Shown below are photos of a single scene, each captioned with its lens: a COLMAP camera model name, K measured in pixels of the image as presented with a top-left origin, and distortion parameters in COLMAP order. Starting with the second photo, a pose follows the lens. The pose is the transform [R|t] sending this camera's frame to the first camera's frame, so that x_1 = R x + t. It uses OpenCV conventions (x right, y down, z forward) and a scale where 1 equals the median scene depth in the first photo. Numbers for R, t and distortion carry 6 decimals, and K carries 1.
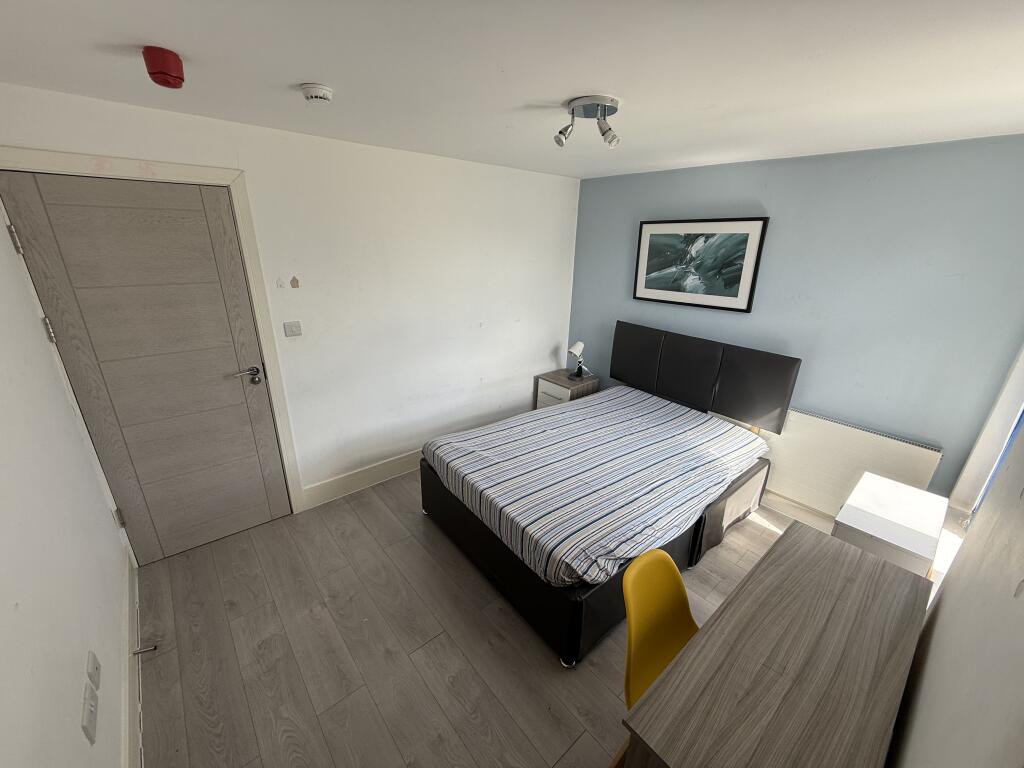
lens RADIAL K [[405.3, 0, 510.8], [0, 405.3, 385.3], [0, 0, 1]] dist [-0.006473, 0.000165]
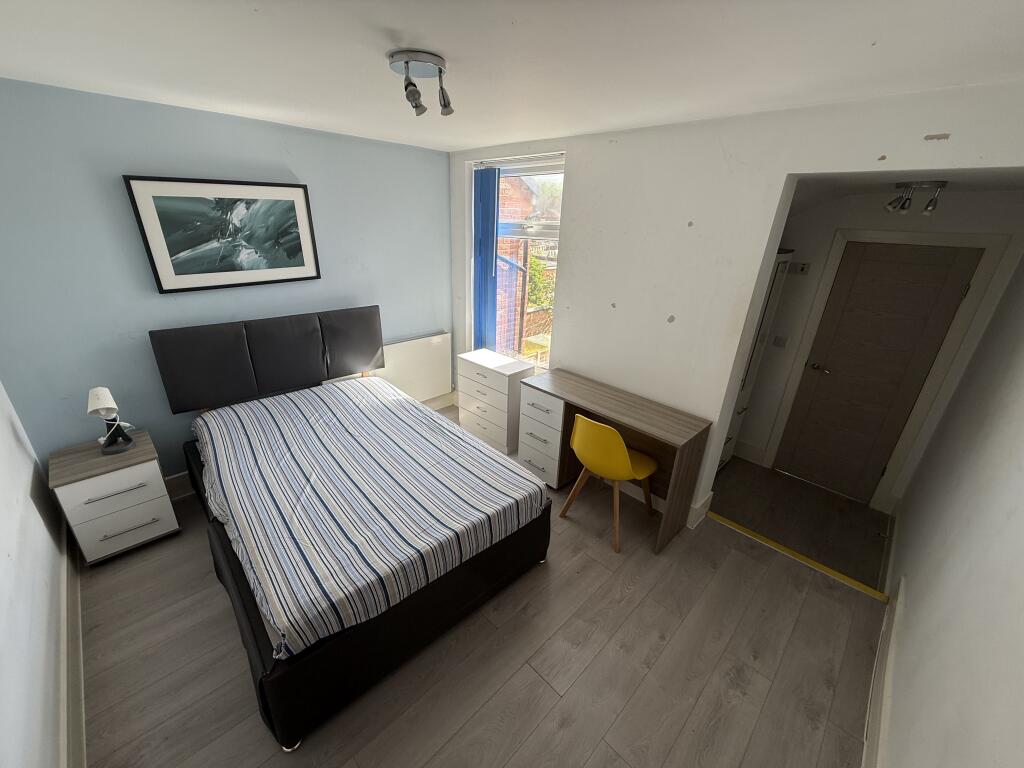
lens RADIAL K [[405.3, 0, 506.4], [0, 405.3, 386.1], [0, 0, 1]] dist [-0.006473, 0.000165]
pose [[-0.070654, -0.408391, 0.910069, -0.492852], [0.307919, 0.858863, 0.409318, -0.210171], [-0.948786, 0.309147, 0.065069, 0.532075]]
